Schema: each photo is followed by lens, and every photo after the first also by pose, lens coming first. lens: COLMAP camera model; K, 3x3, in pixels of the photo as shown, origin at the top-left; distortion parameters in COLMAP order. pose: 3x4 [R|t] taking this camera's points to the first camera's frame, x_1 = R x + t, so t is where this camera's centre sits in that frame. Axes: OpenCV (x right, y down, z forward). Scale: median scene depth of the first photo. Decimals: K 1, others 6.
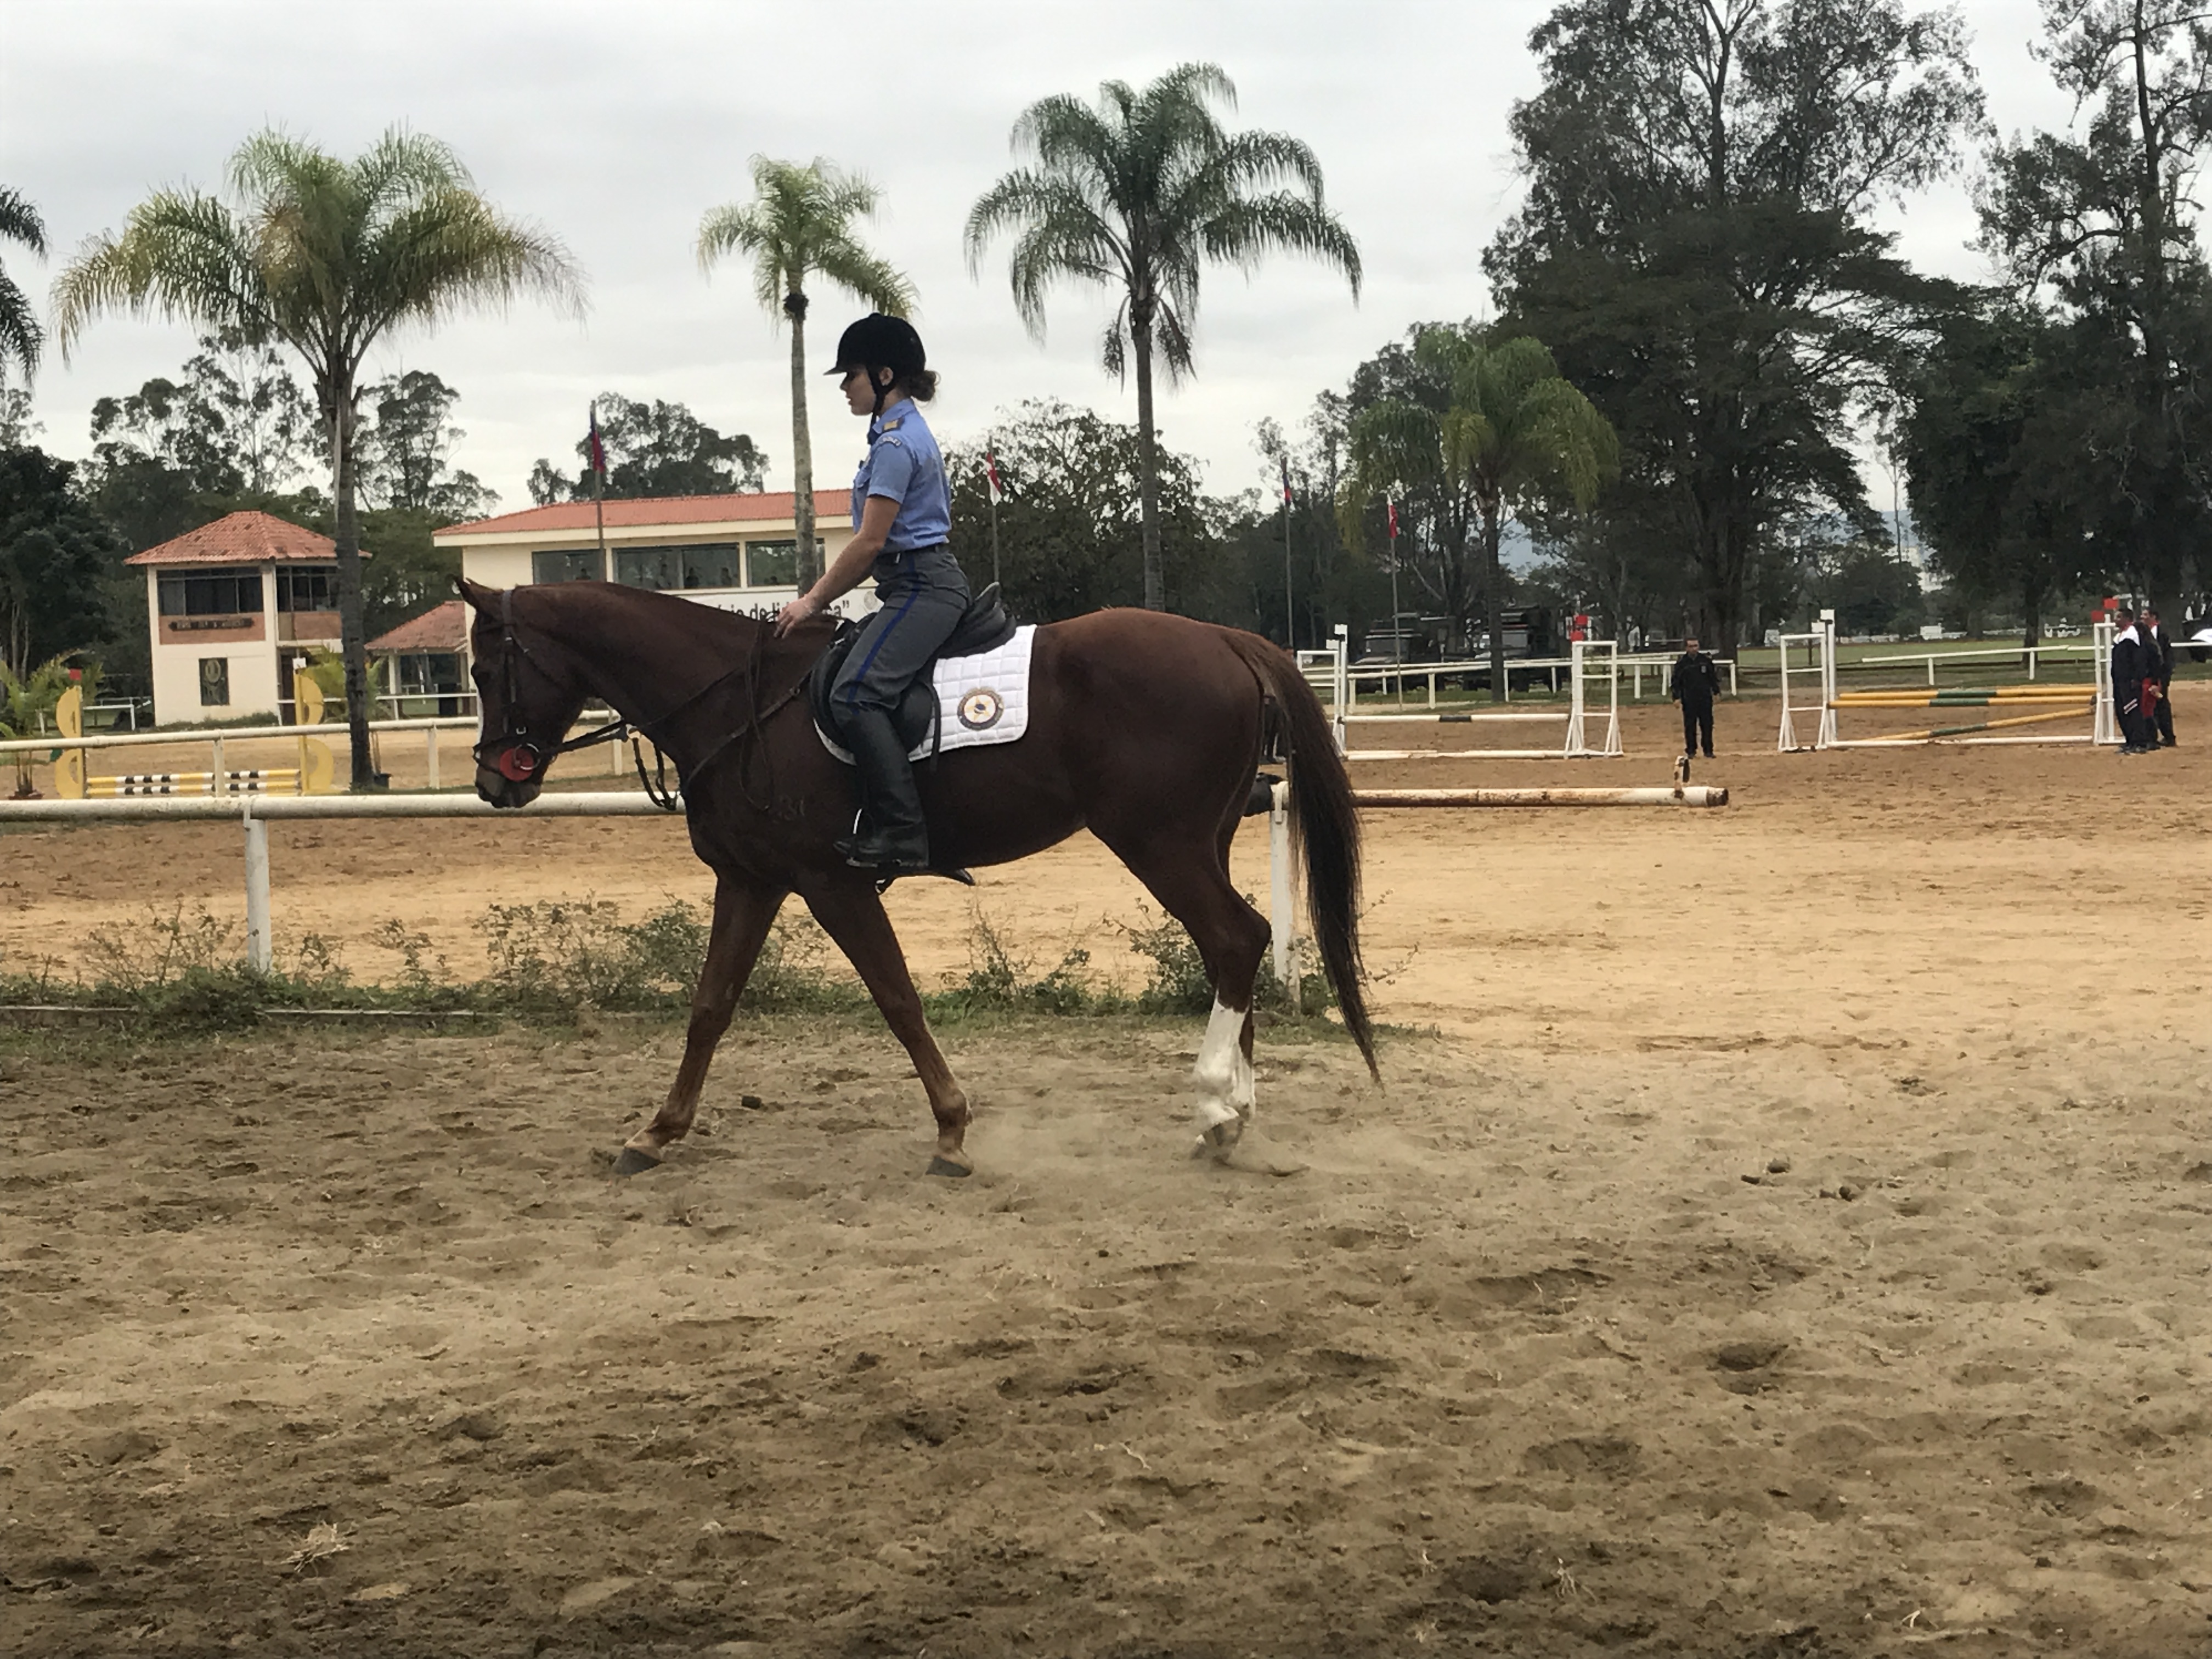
lens RADIAL K [[4056.7, 0, 1106.0], [0, 4056.7, 829.5], [0, 0, 1]] dist [0.013352, 0.056320]
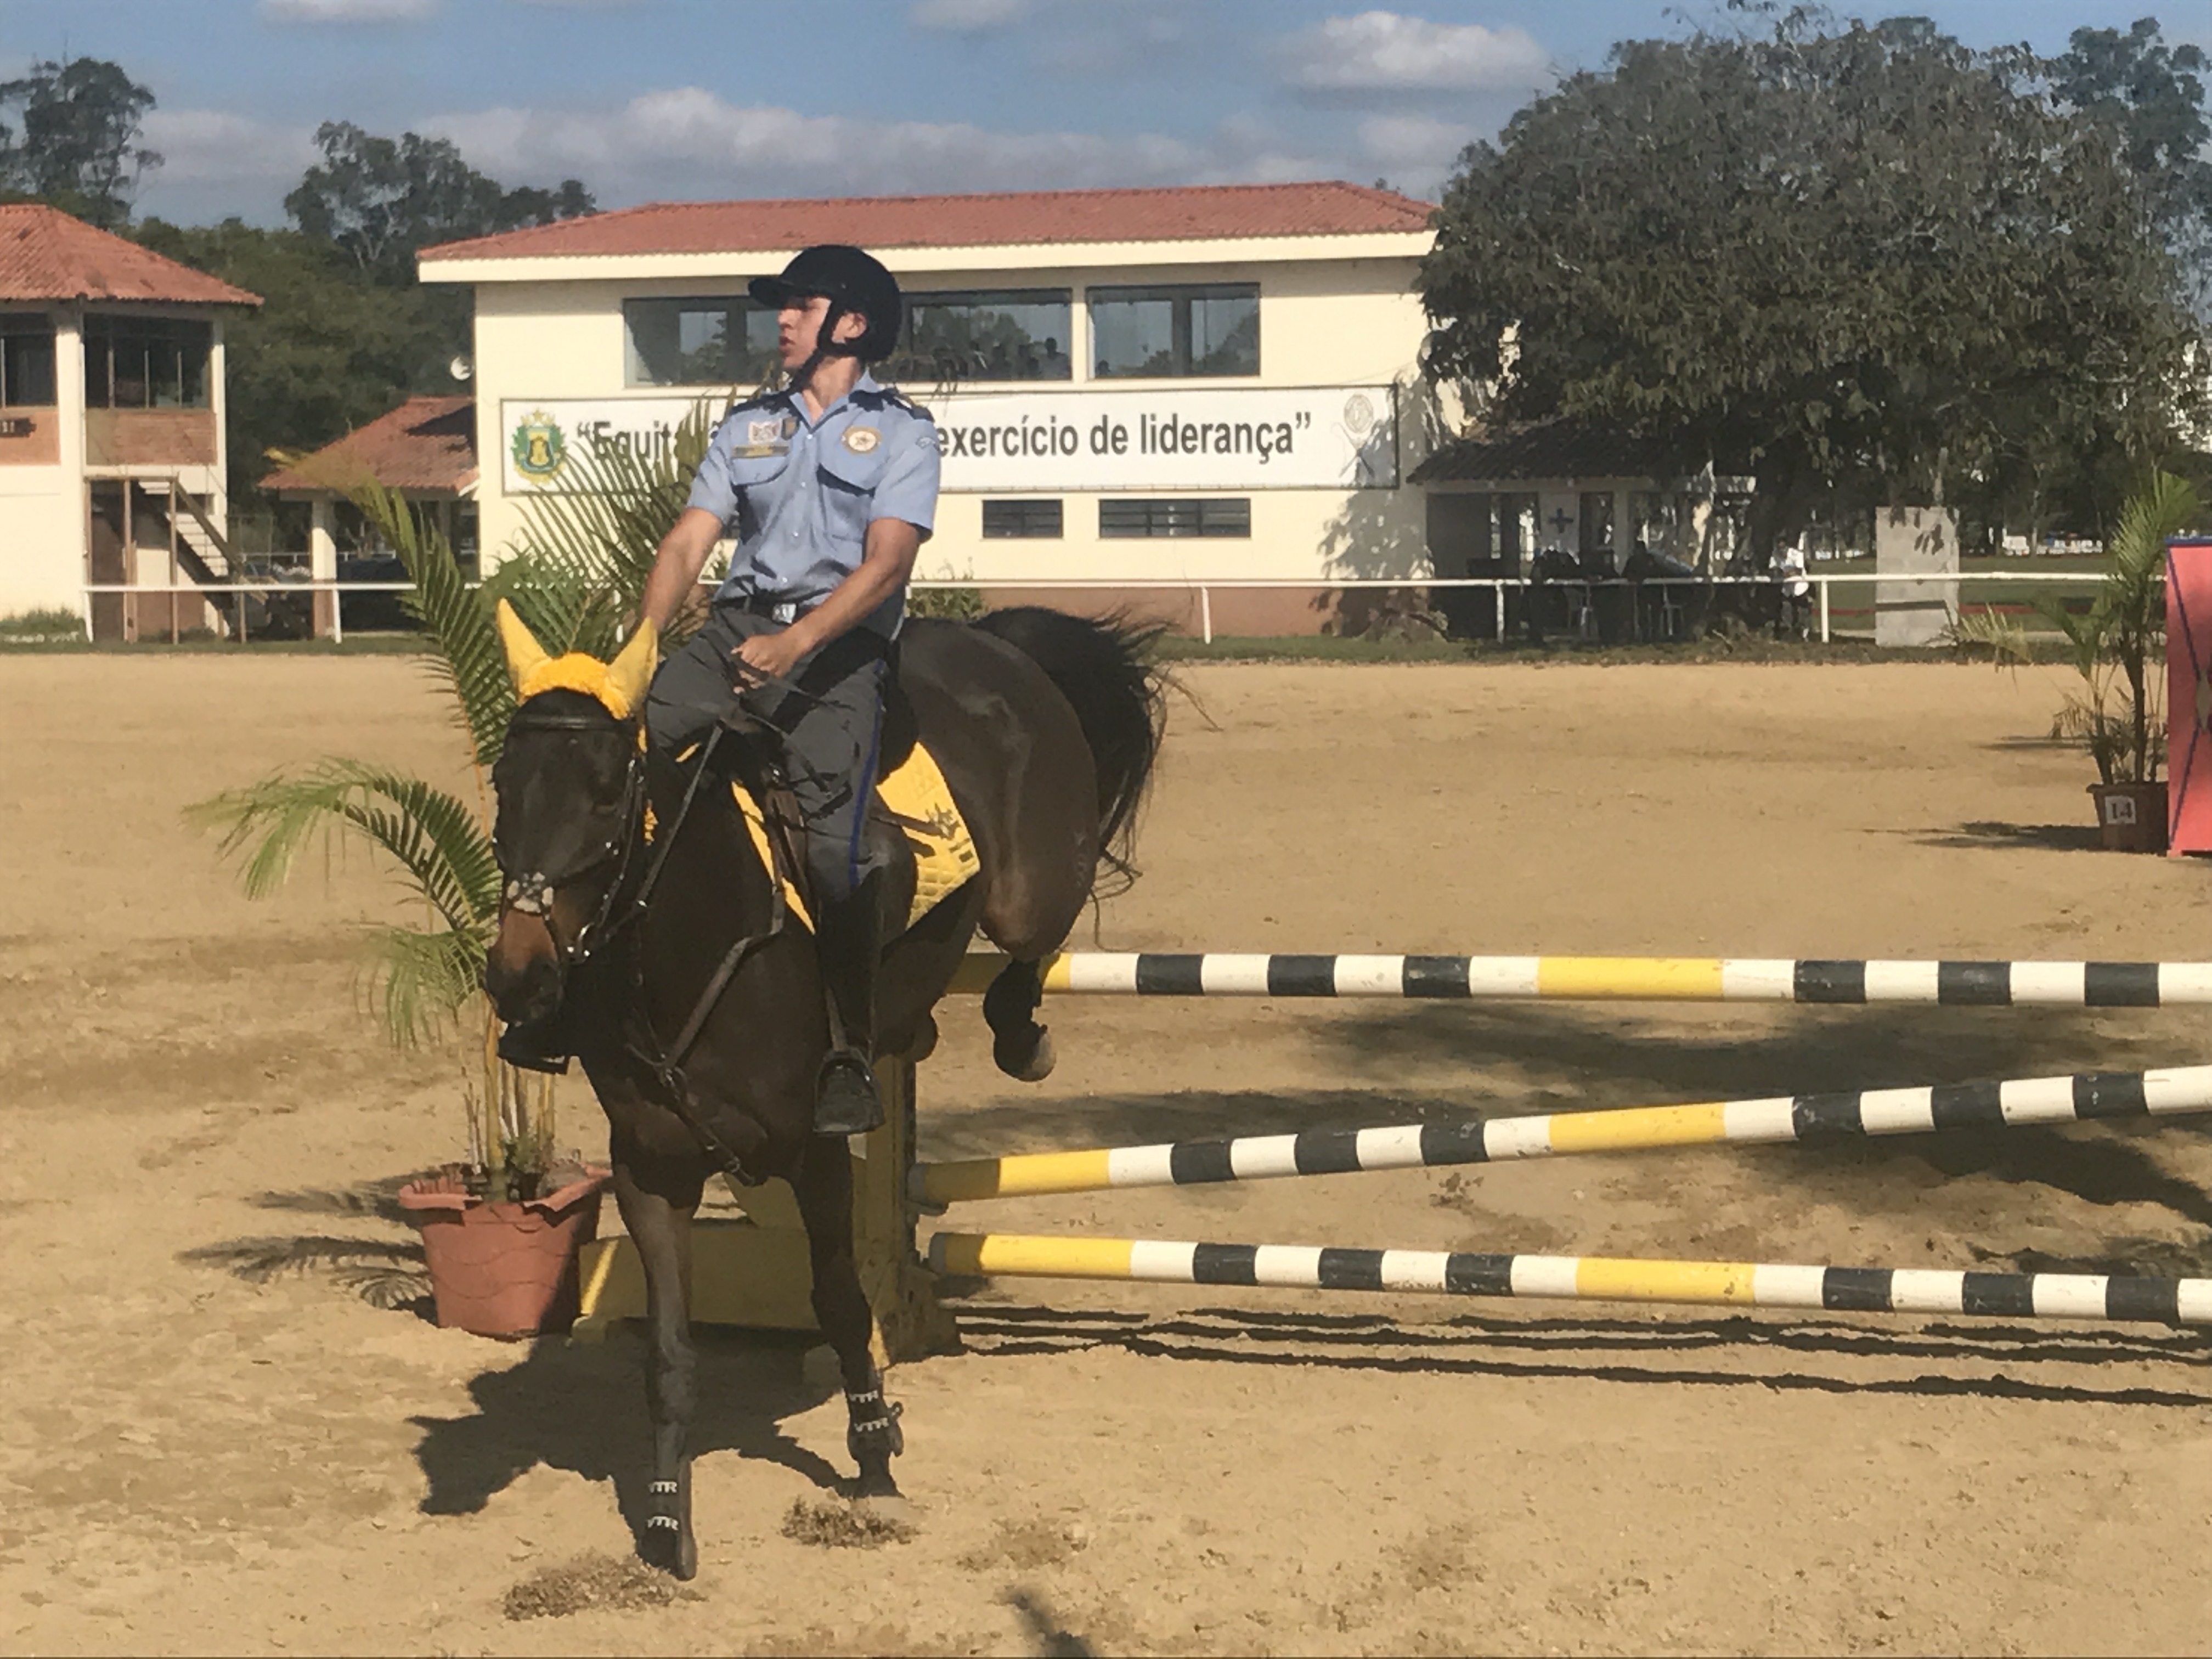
lens RADIAL K [[5649.2, 0, 1106.0], [0, 5649.2, 829.5], [0, 0, 1]] dist [0.057733, 0.335576]
pose [[0.999173, 0.025237, 0.031871, -0.037123], [-0.025498, 0.999644, 0.007809, -0.003976], [-0.031662, -0.008616, 0.999461, 0.113348]]
